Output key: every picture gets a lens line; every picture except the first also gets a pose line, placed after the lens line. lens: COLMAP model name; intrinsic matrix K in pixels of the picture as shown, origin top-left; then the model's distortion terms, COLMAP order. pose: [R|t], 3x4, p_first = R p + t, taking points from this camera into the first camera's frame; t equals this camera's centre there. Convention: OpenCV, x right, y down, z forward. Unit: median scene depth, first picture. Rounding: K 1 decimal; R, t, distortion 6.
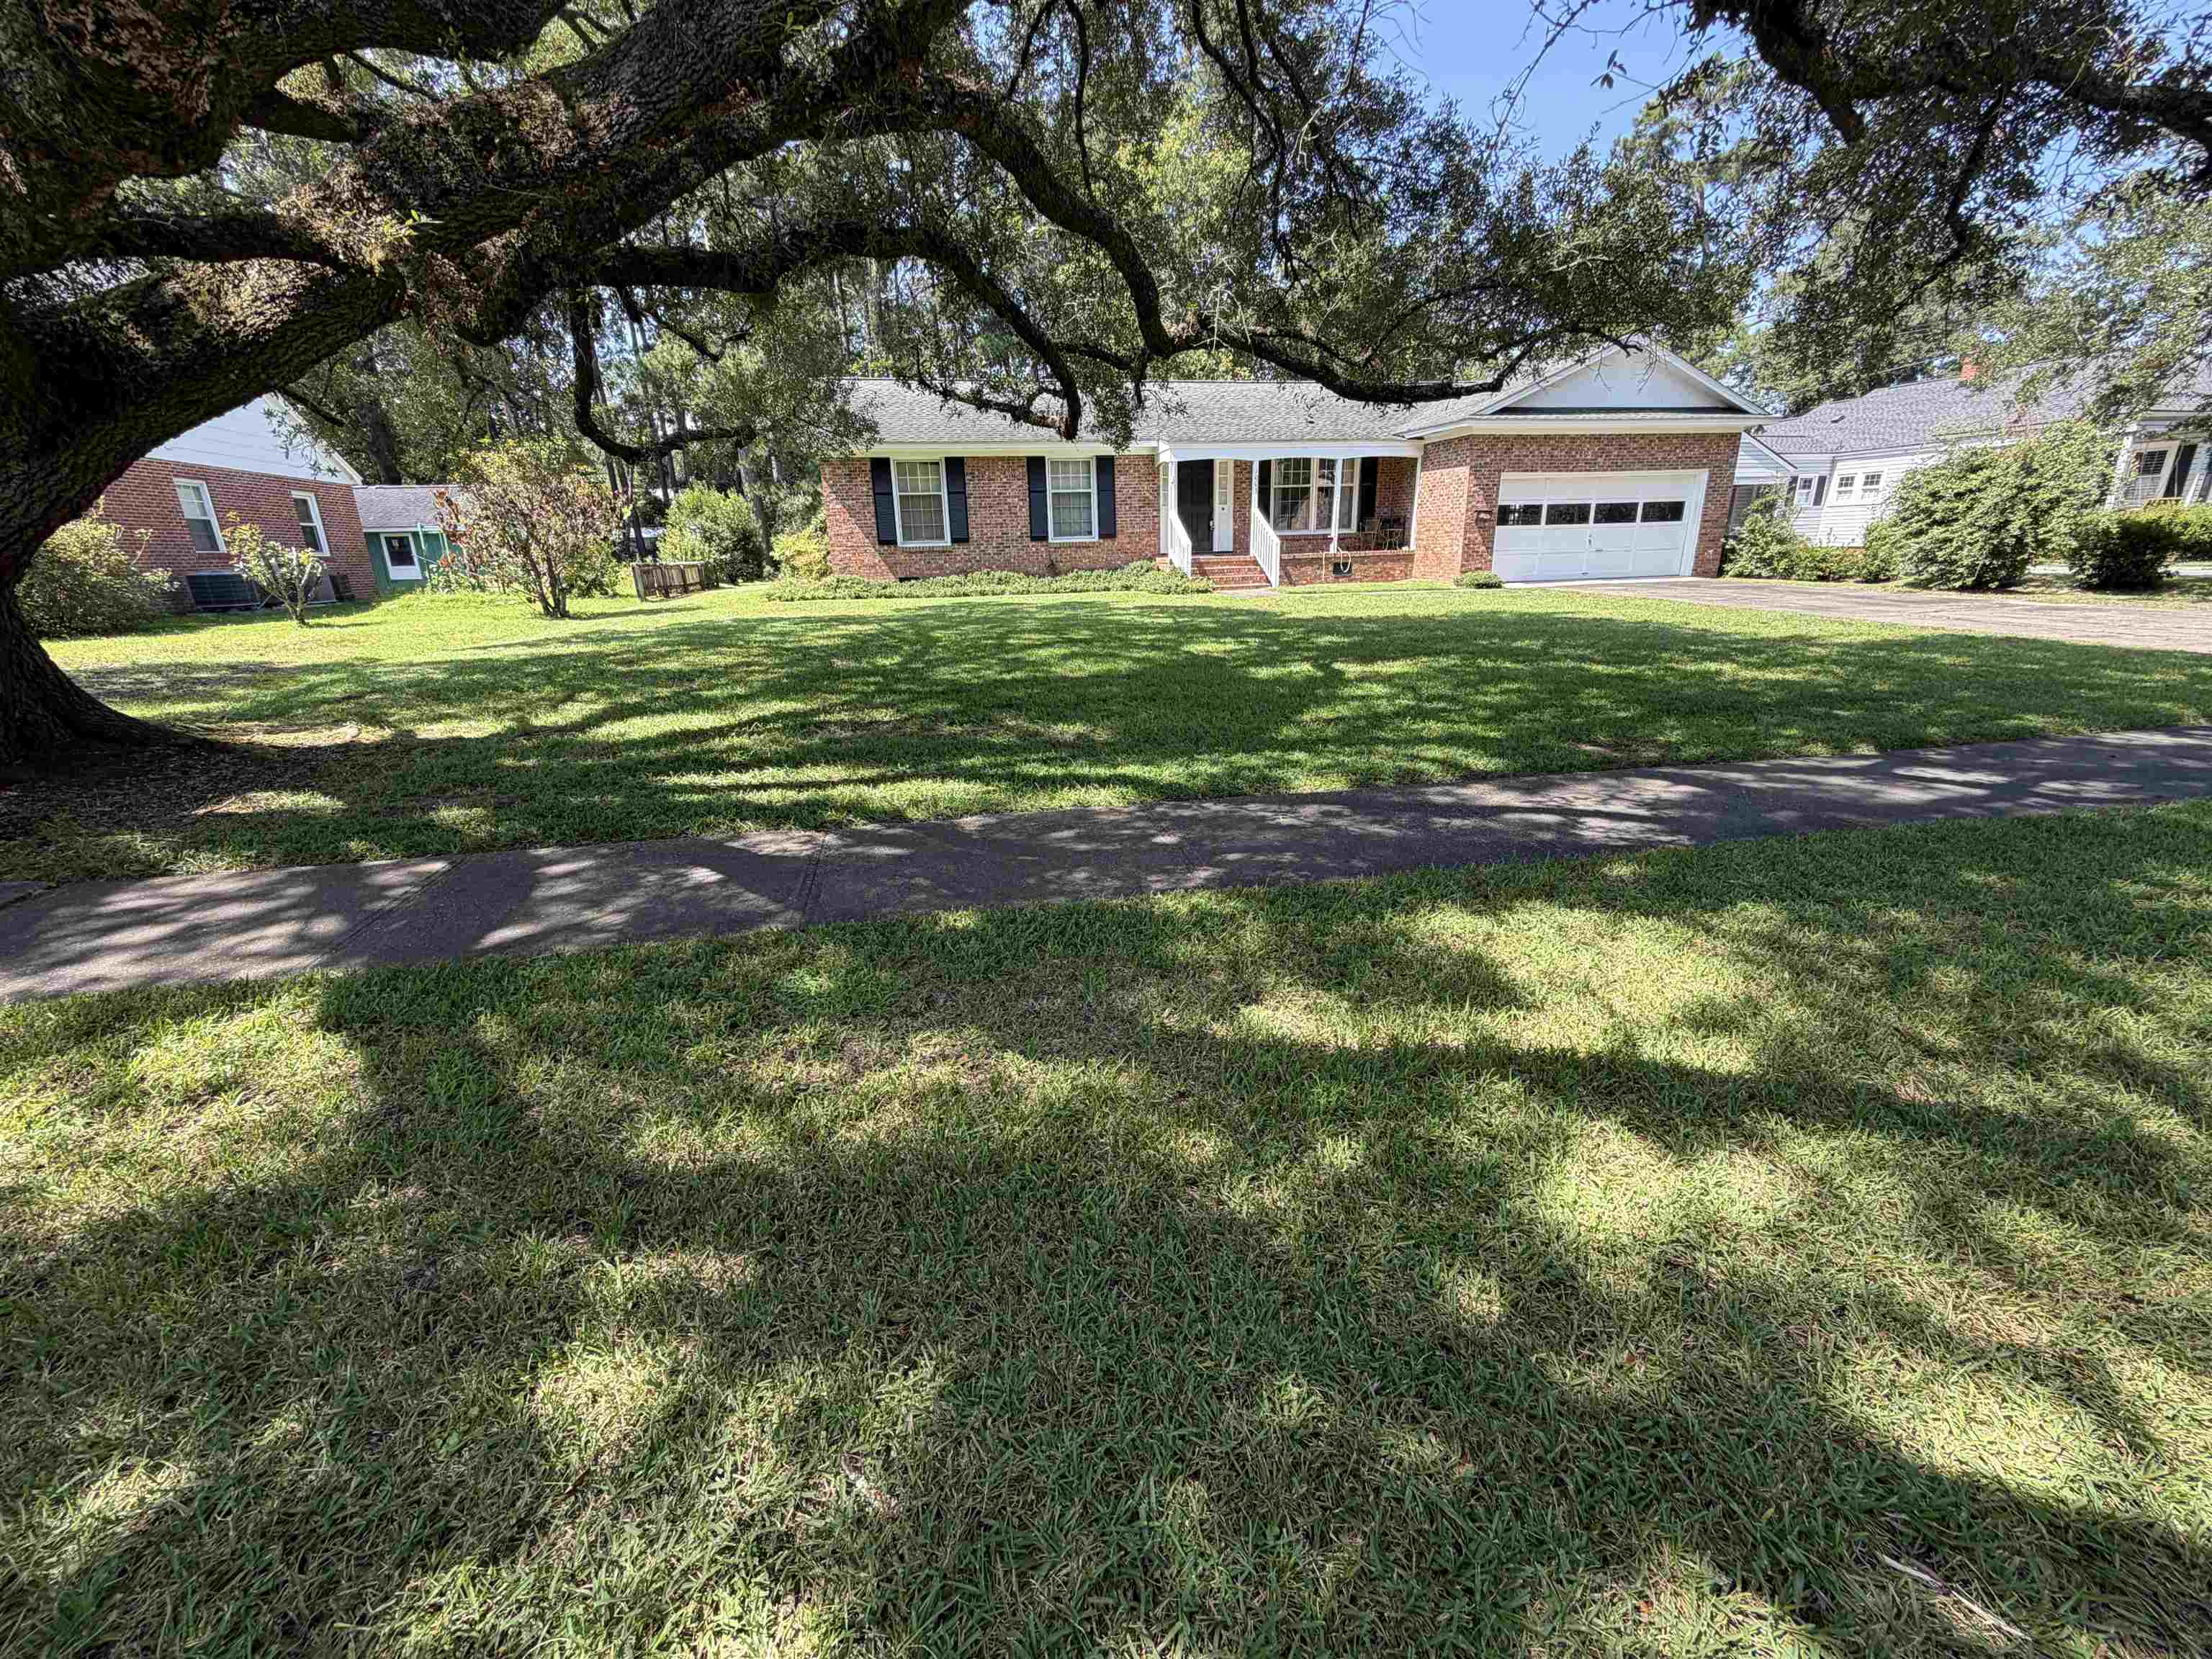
lens RADIAL K [[885.7, 0, 1100.5], [0, 885.7, 823.5], [0, 0, 1]] dist [0.000468, 0.000344]
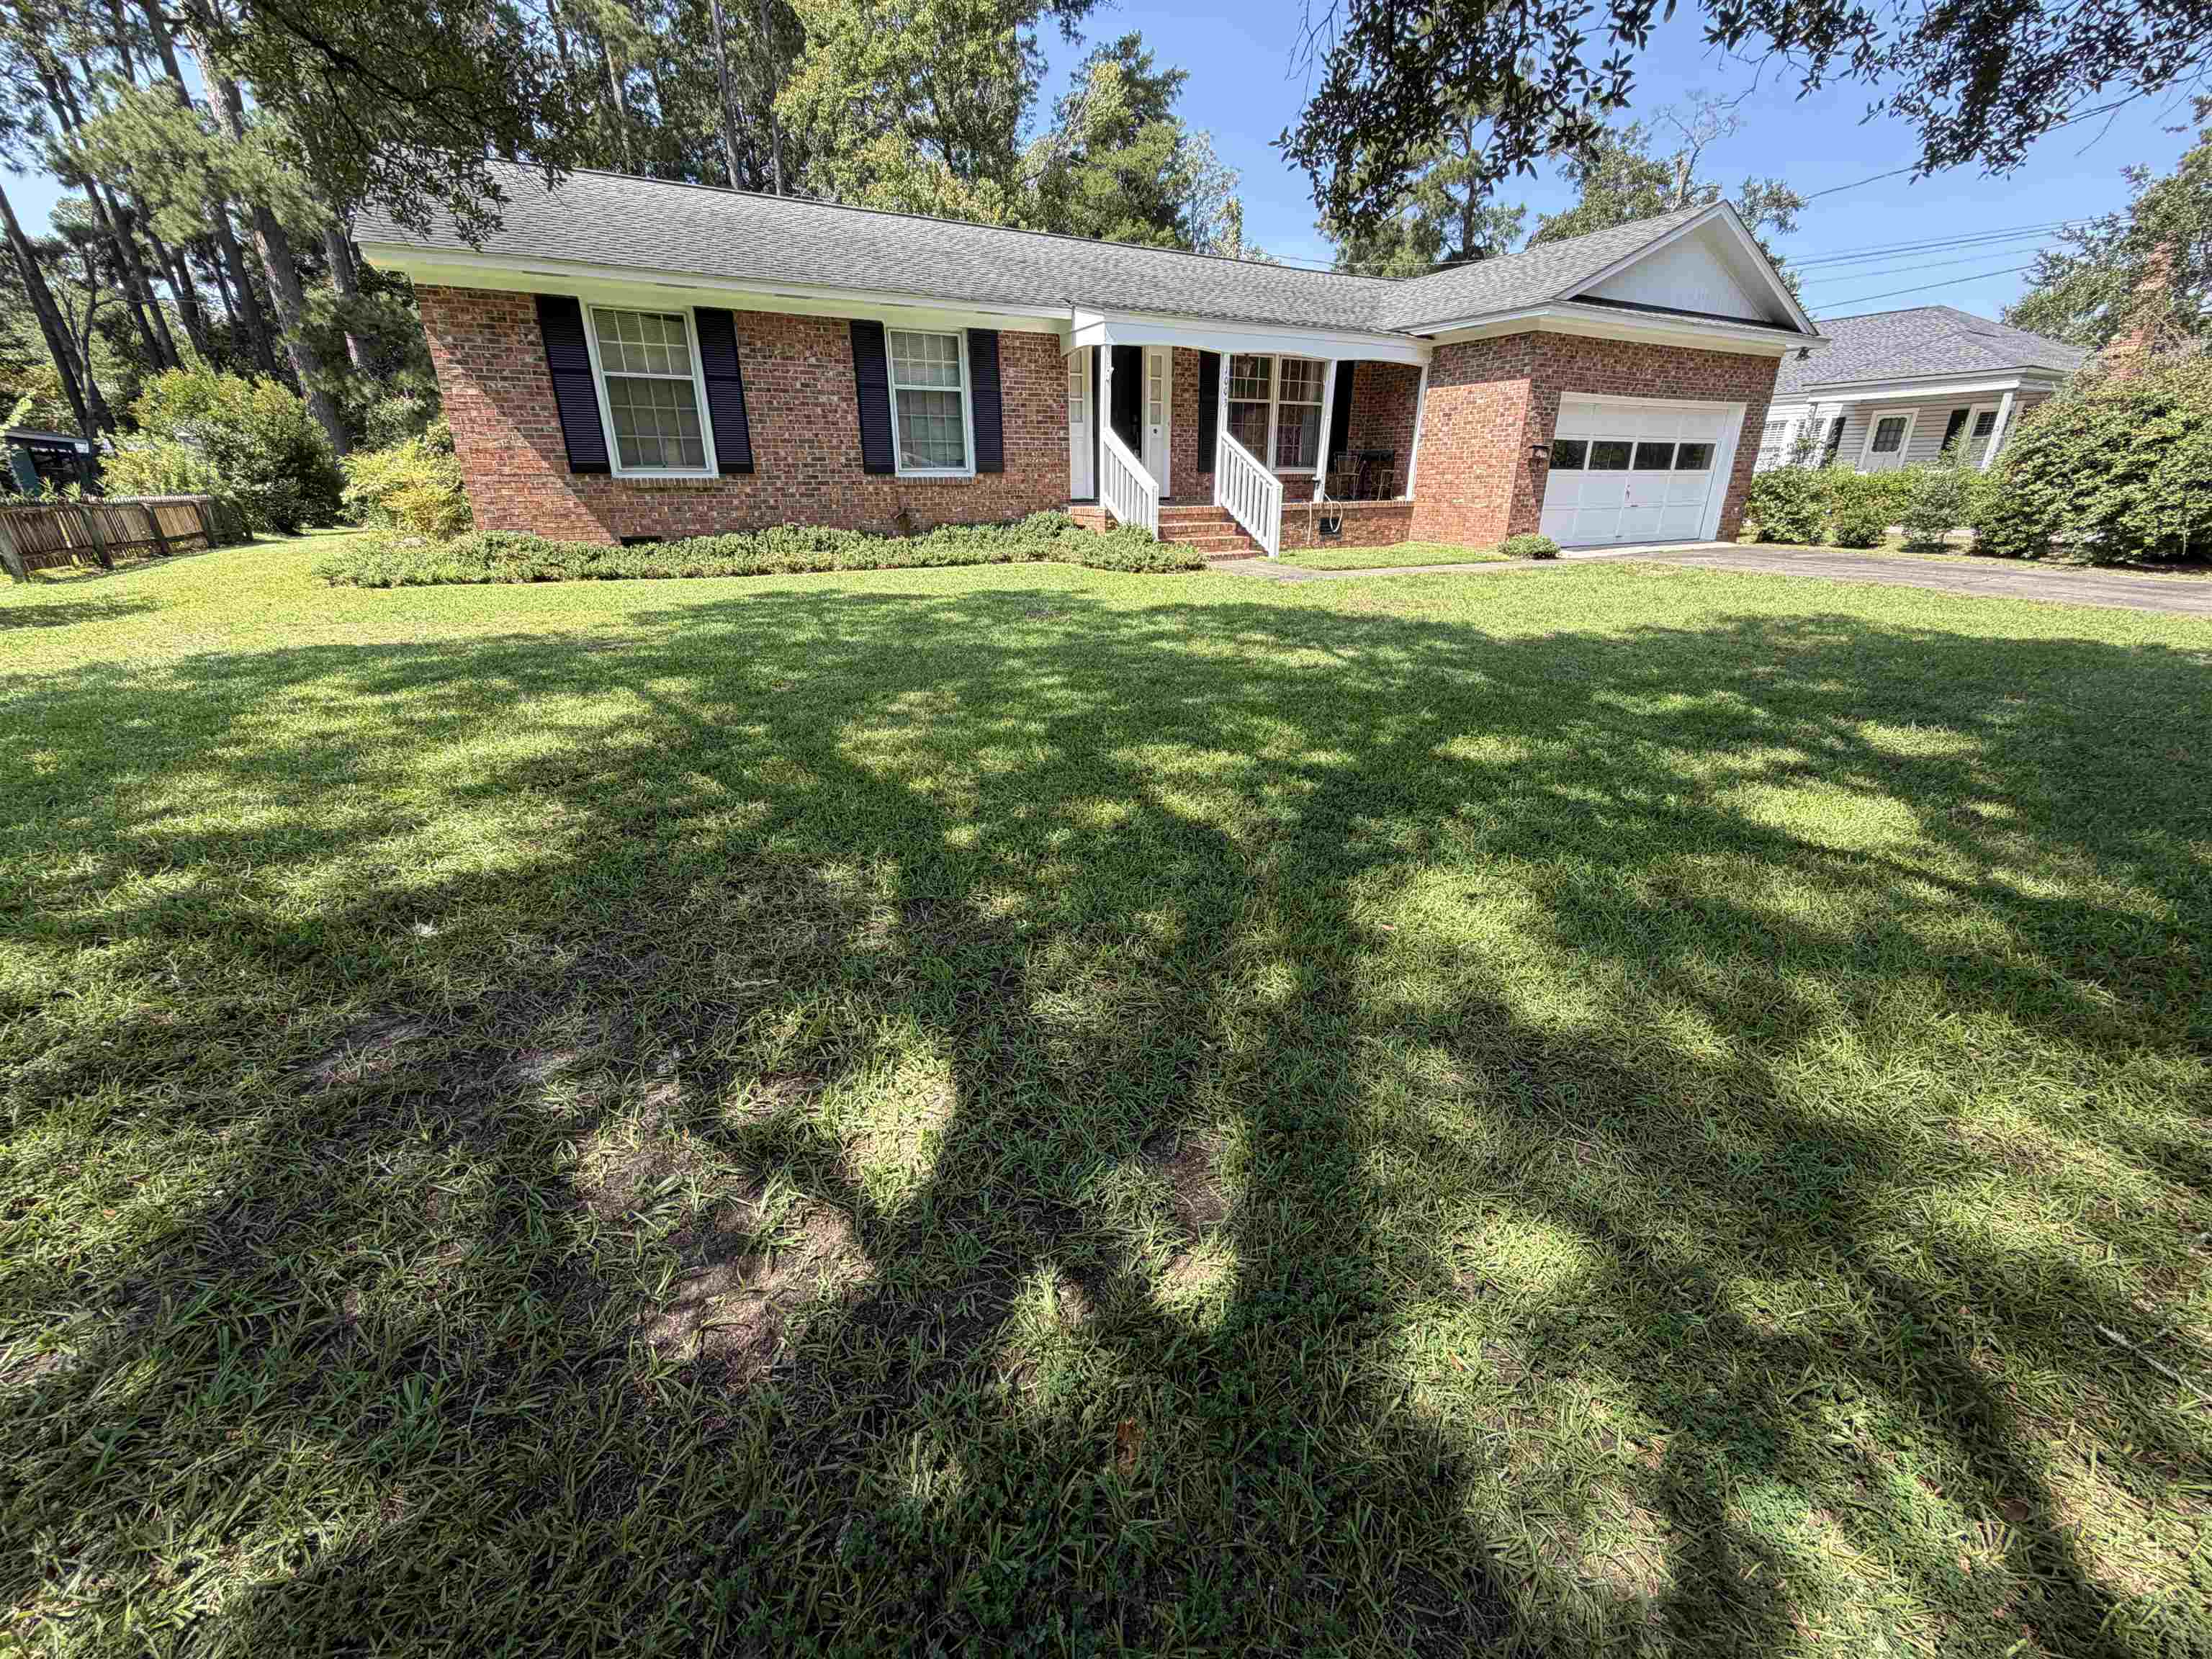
lens RADIAL K [[885.7, 0, 1106.1], [0, 885.7, 827.6], [0, 0, 1]] dist [0.000468, 0.000344]
pose [[0.952410, -0.090130, 0.291191, -0.118314], [0.070803, 0.994571, 0.076265, -0.121814], [-0.296484, -0.052019, 0.953620, 0.388870]]
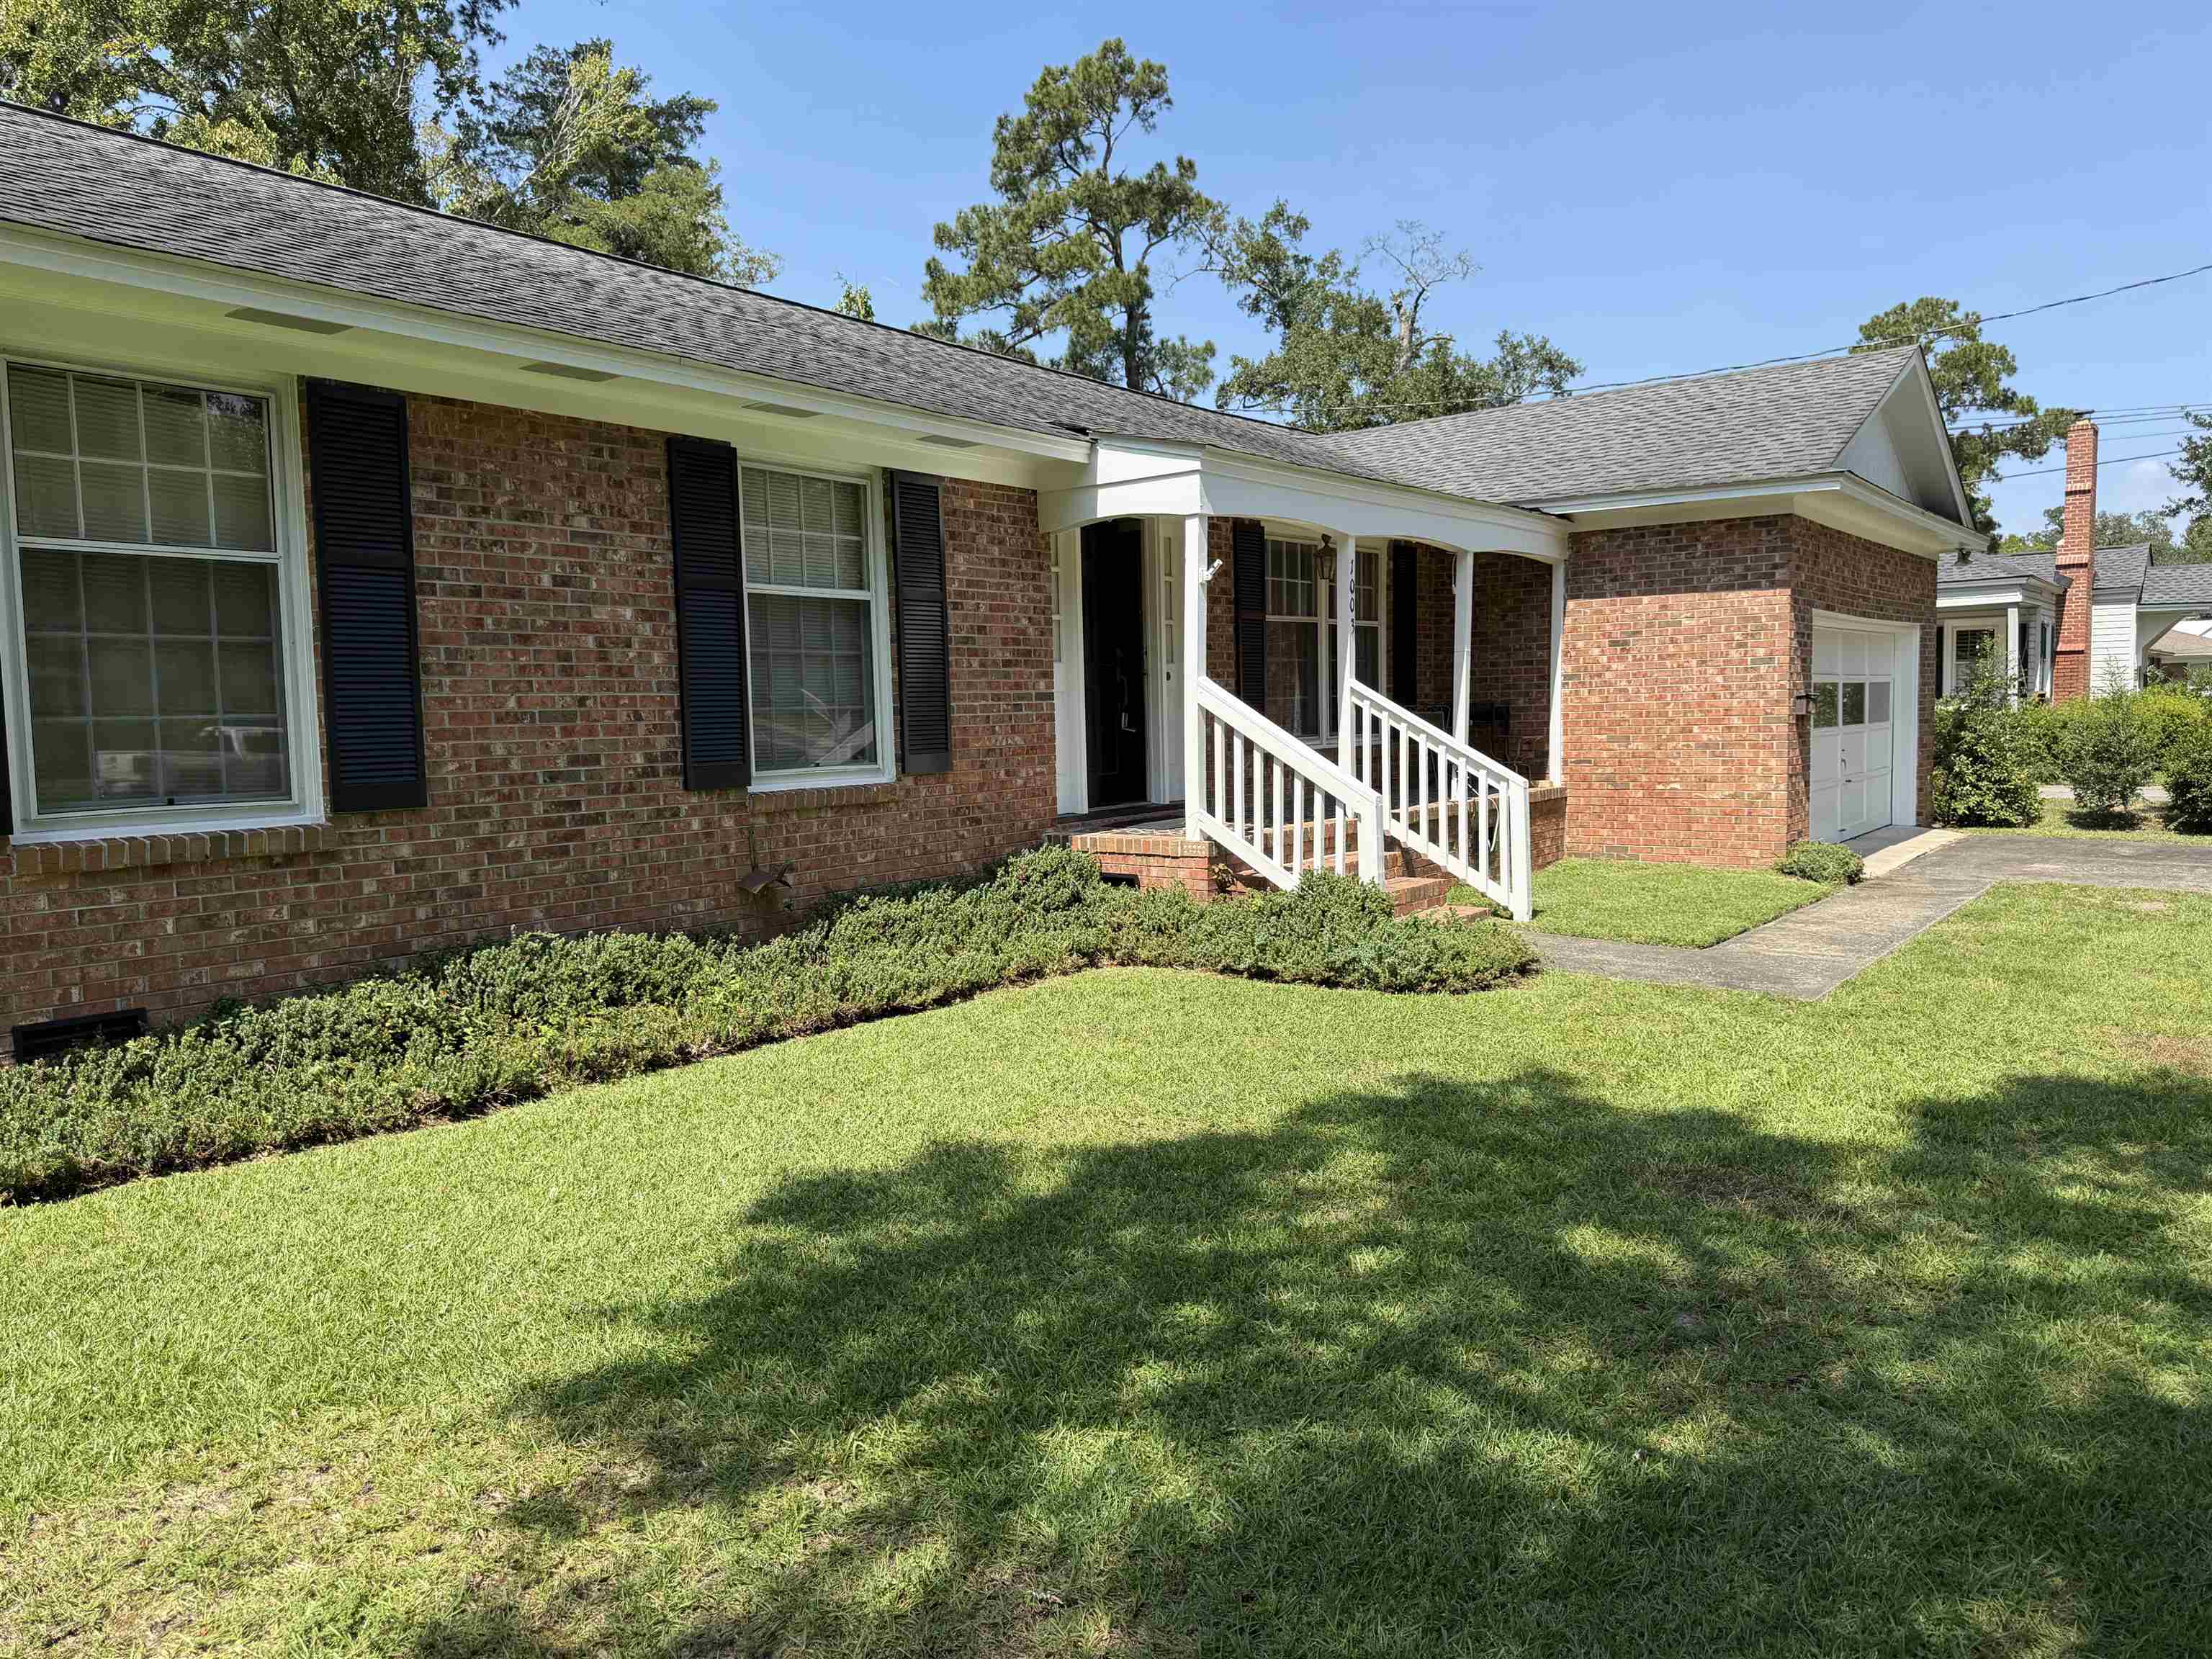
lens RADIAL K [[1574.1, 0, 1110.5], [0, 1574.1, 834.0], [0, 0, 1]] dist [0.039649, -0.024163]
pose [[0.750022, -0.041939, 0.660082, -0.263614], [0.198994, 0.966057, -0.164729, -0.220953], [-0.630769, 0.254903, 0.732909, 0.641626]]
